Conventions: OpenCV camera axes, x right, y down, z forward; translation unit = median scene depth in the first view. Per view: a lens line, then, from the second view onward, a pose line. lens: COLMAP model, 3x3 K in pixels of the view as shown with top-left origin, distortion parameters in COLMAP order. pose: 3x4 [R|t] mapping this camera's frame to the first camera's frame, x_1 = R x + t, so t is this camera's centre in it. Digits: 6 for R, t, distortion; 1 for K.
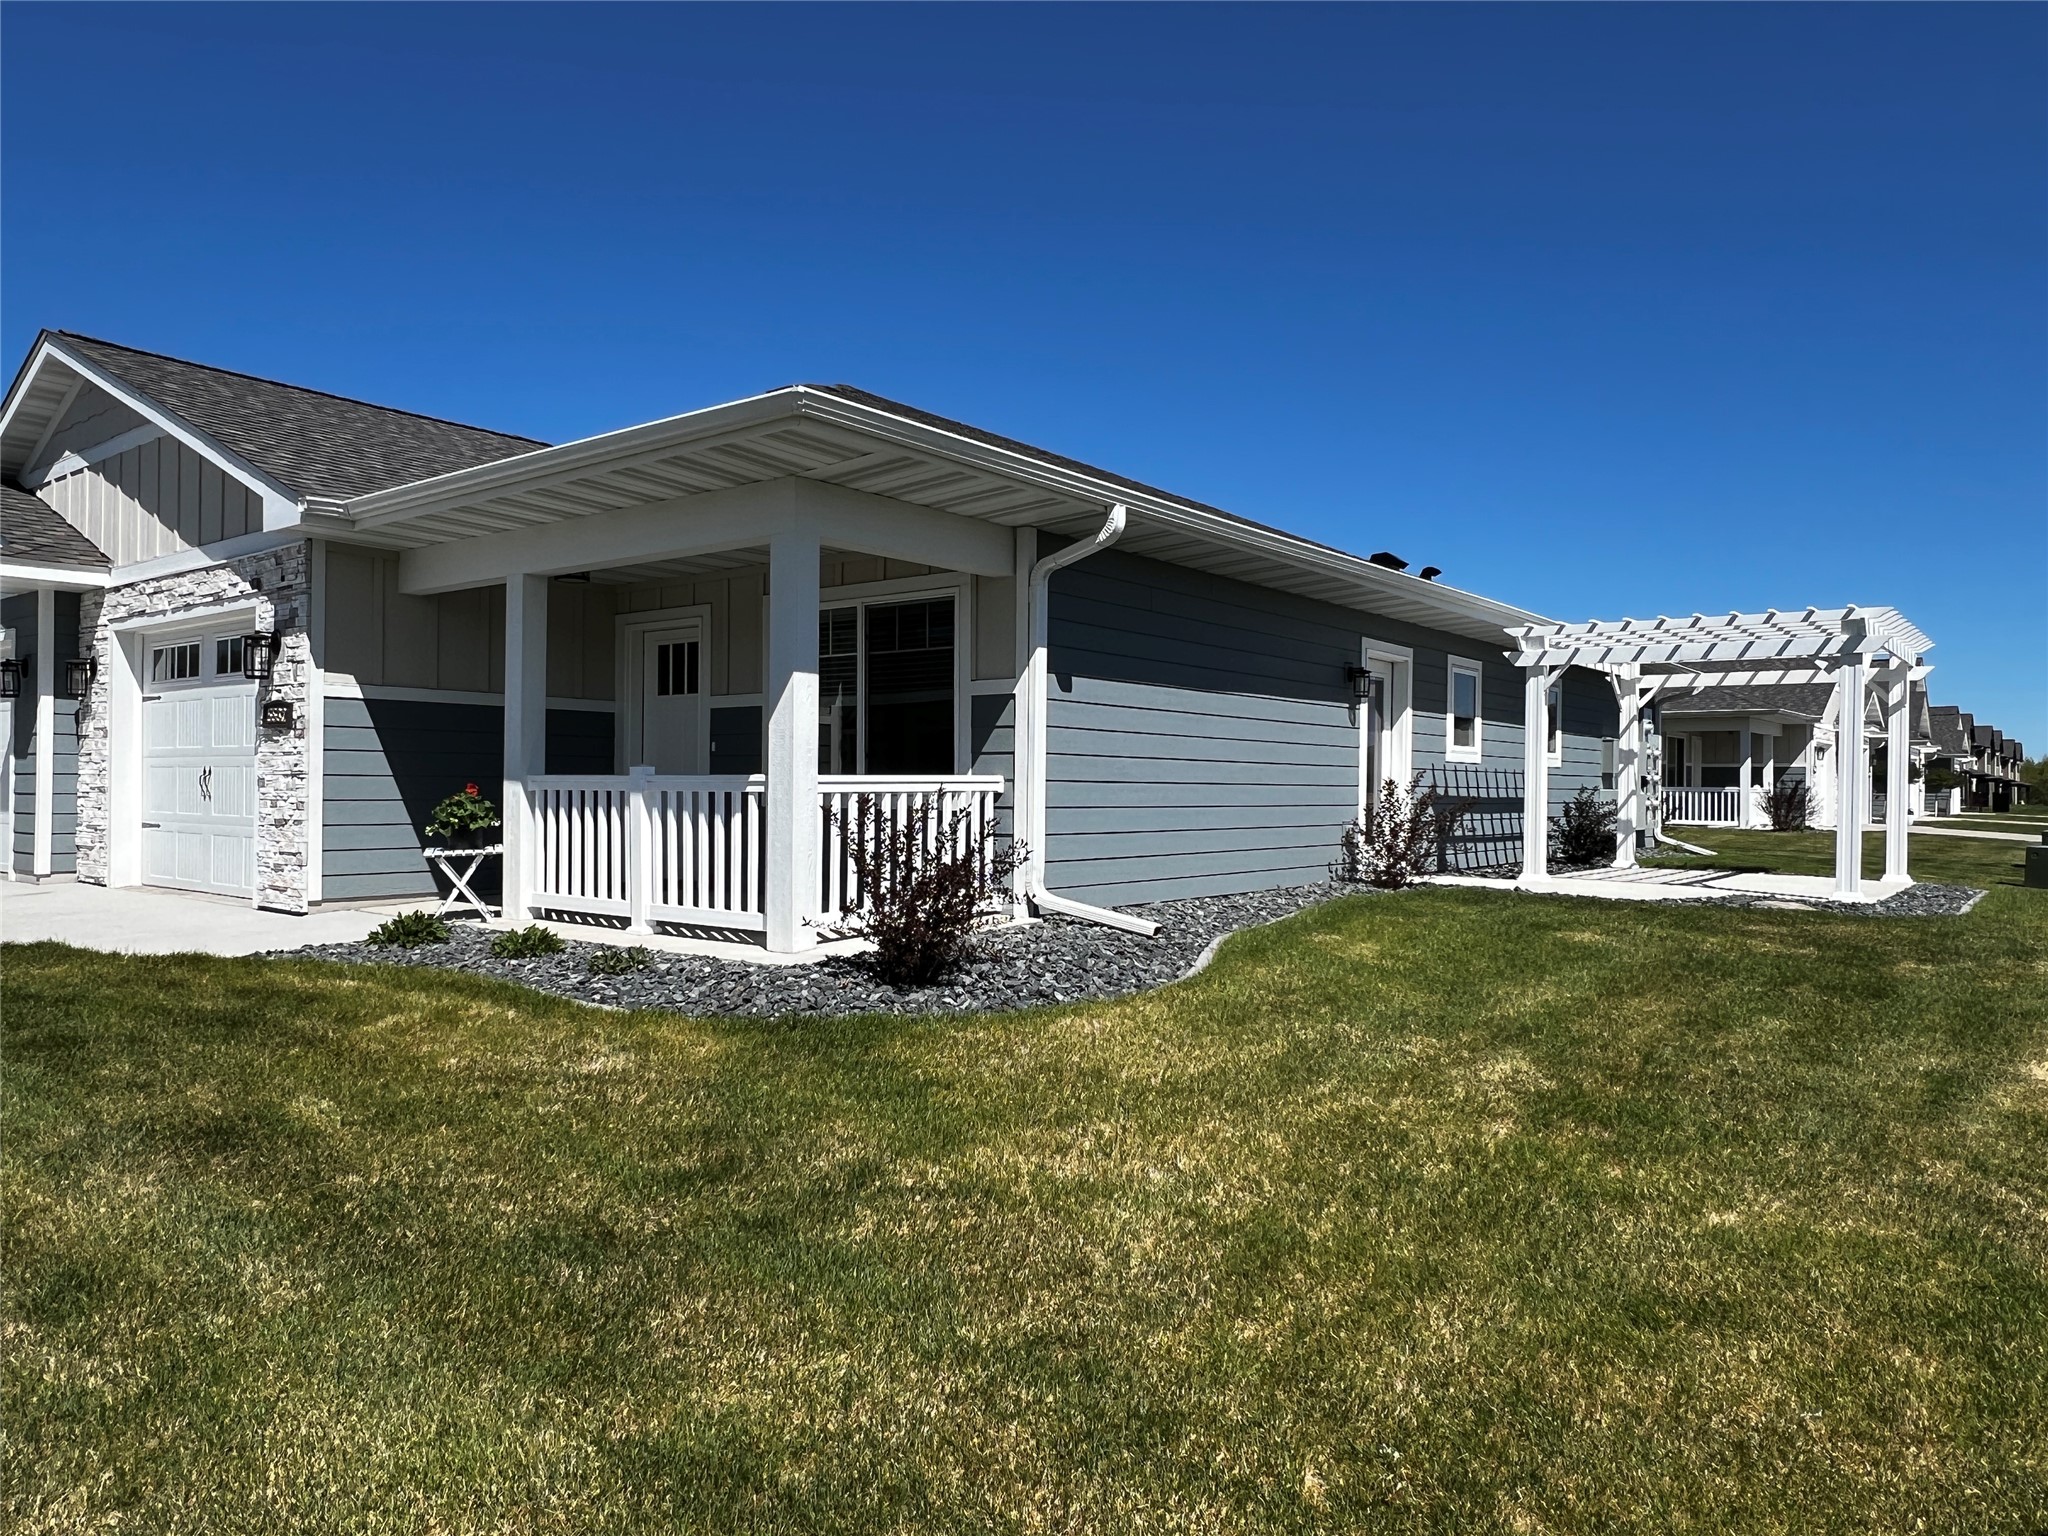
lens RADIAL K [[1358.0, 0, 1024.0], [0, 1358.0, 768.0], [0, 0, 1]] dist [0.046820, -0.000791]
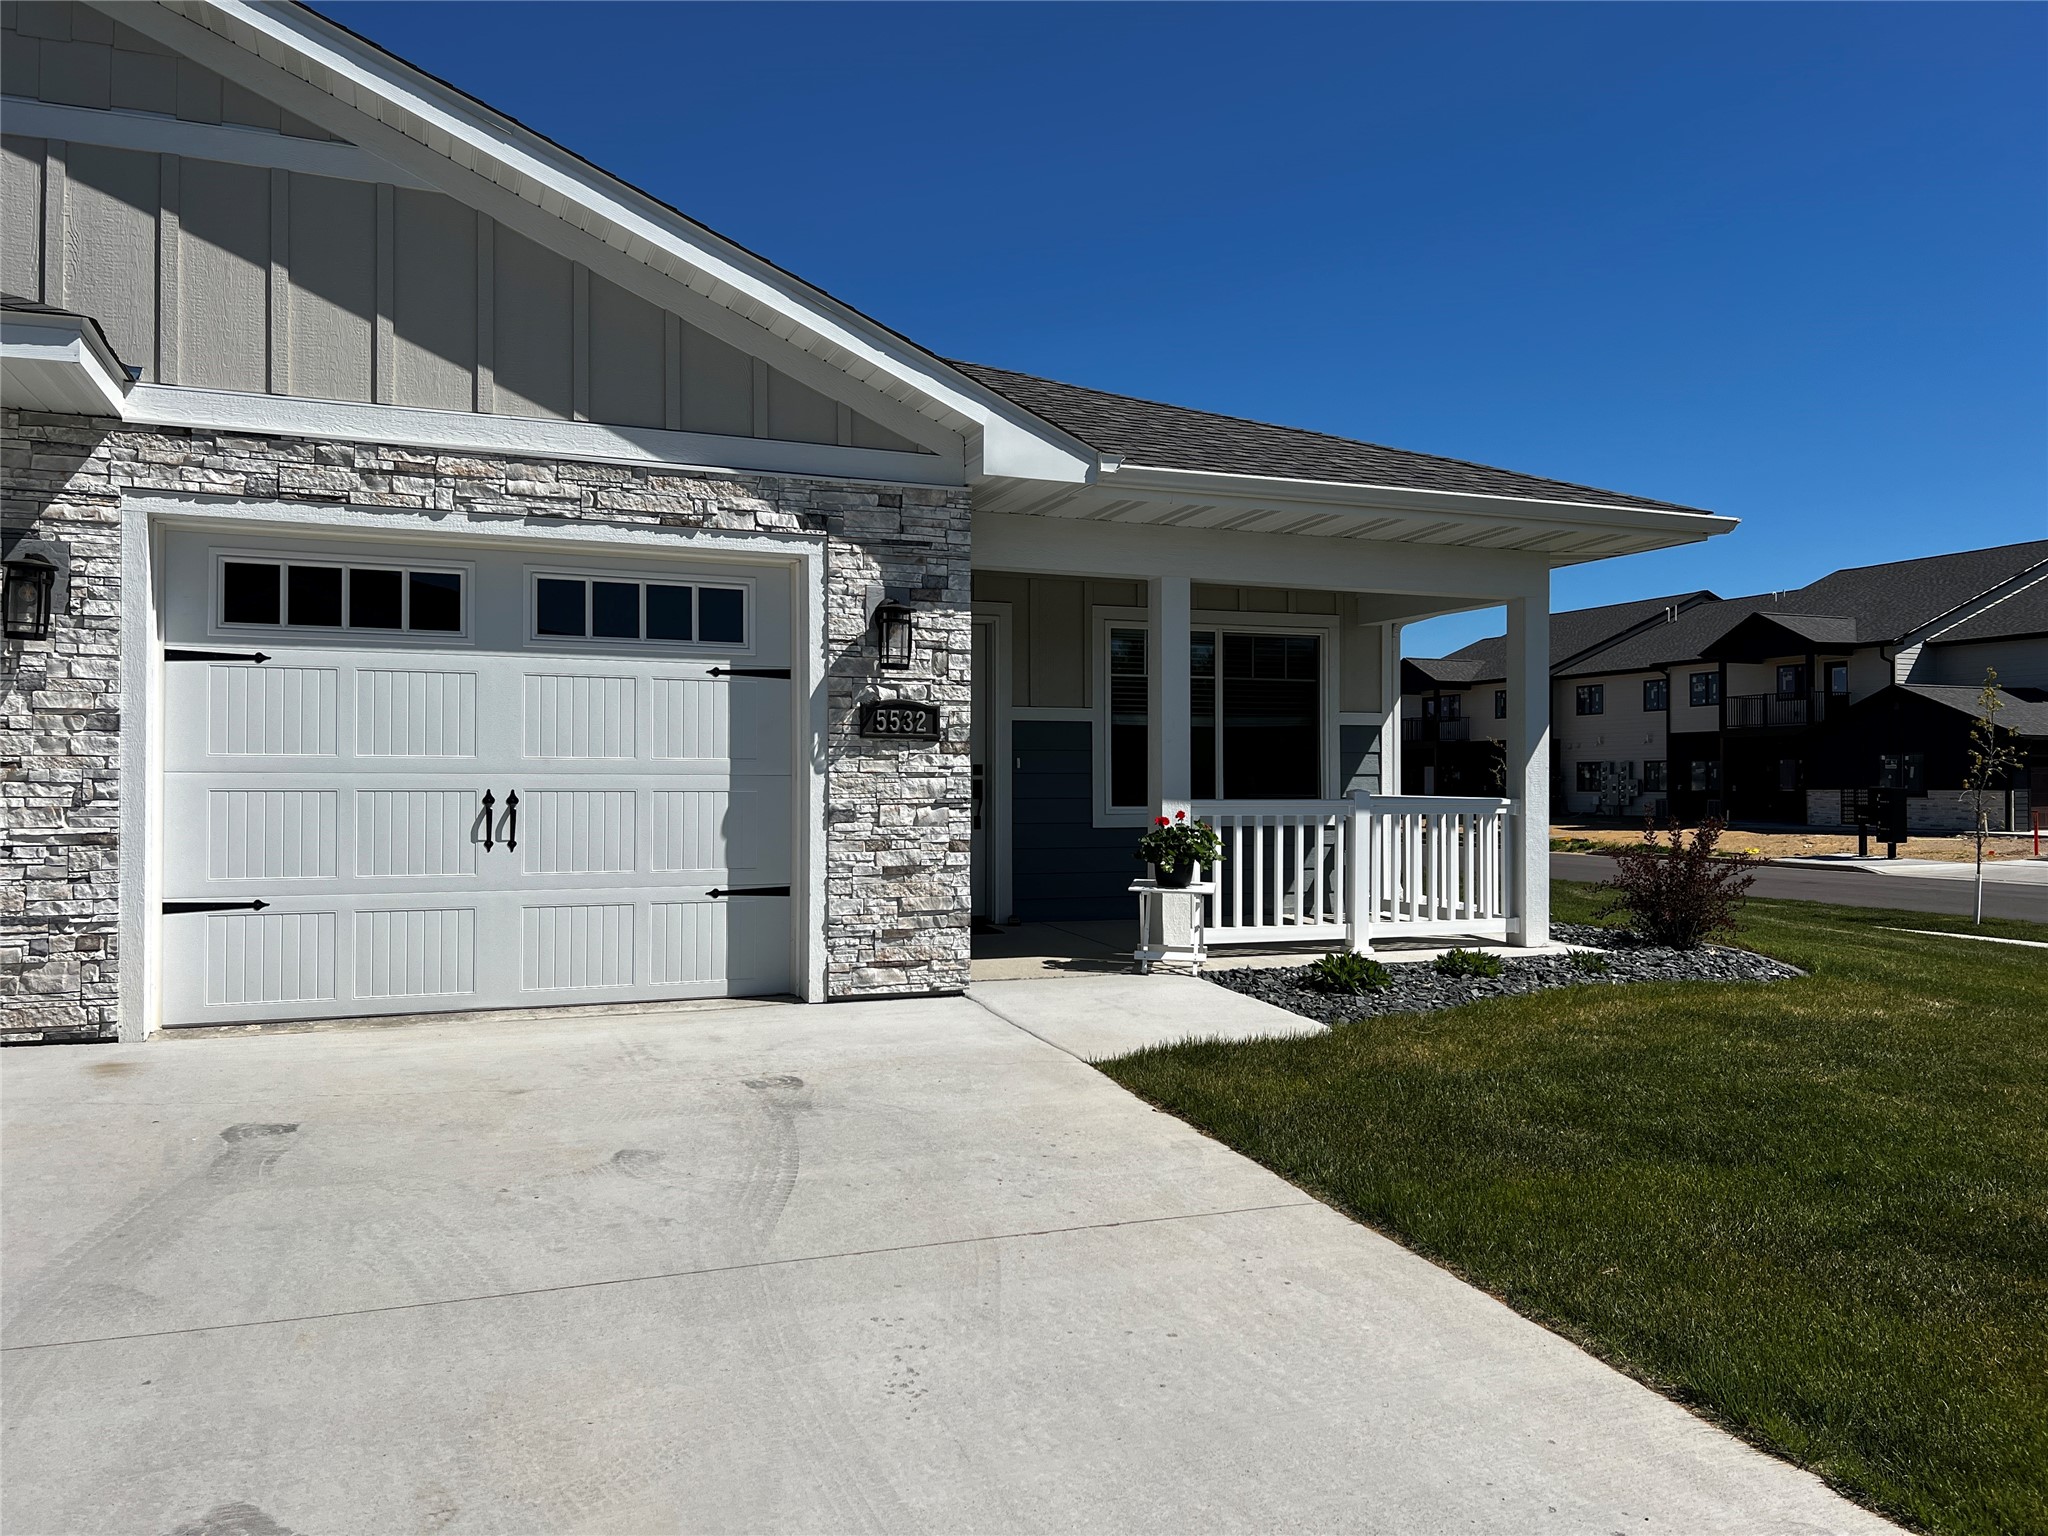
lens RADIAL K [[1539.7, 0, 1024.0], [0, 1539.7, 768.0], [0, 0, 1]] dist [0.069033, -0.076783]
pose [[0.489384, 0.007650, 0.872035, -1.196293], [-0.008323, 0.999957, -0.004102, -0.011416], [-0.872029, -0.005251, 0.489427, 0.557560]]
